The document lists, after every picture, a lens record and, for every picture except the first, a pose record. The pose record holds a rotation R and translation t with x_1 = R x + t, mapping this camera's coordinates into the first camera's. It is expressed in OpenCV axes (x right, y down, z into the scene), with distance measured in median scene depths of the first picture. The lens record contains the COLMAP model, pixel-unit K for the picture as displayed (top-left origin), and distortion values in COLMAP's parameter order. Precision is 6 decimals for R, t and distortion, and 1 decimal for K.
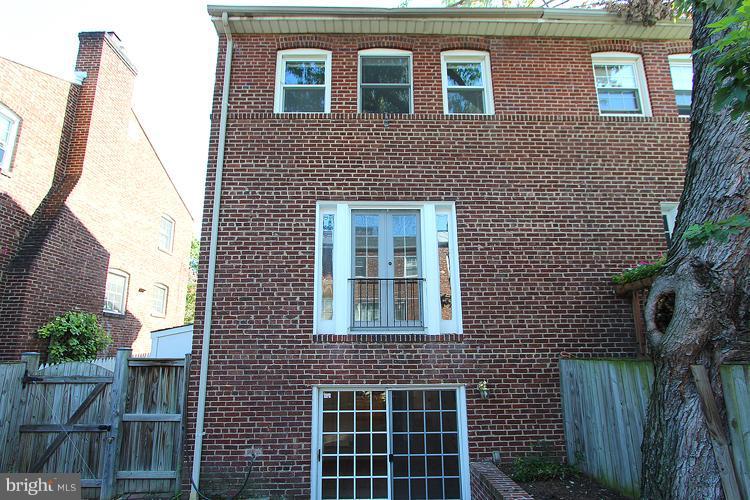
lens RADIAL K [[356.8, 0, 375.3], [0, 356.8, 281.4], [0, 0, 1]] dist [-0.020430, 0.000077]
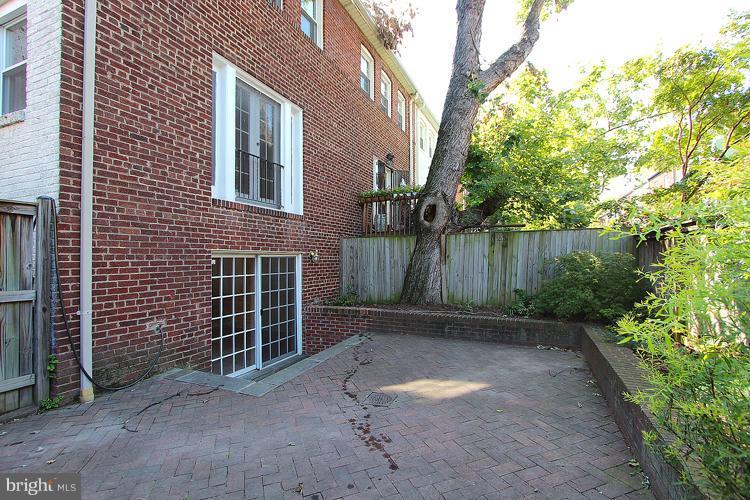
lens RADIAL K [[366.9, 0, 377.1], [0, 366.9, 245.3], [0, 0, 1]] dist [-0.001229, 0.000394]
pose [[0.399860, 0.040891, 0.915664, -0.892187], [-0.170795, 0.984831, 0.030604, 0.169778], [-0.900523, -0.168628, 0.400779, 0.196064]]
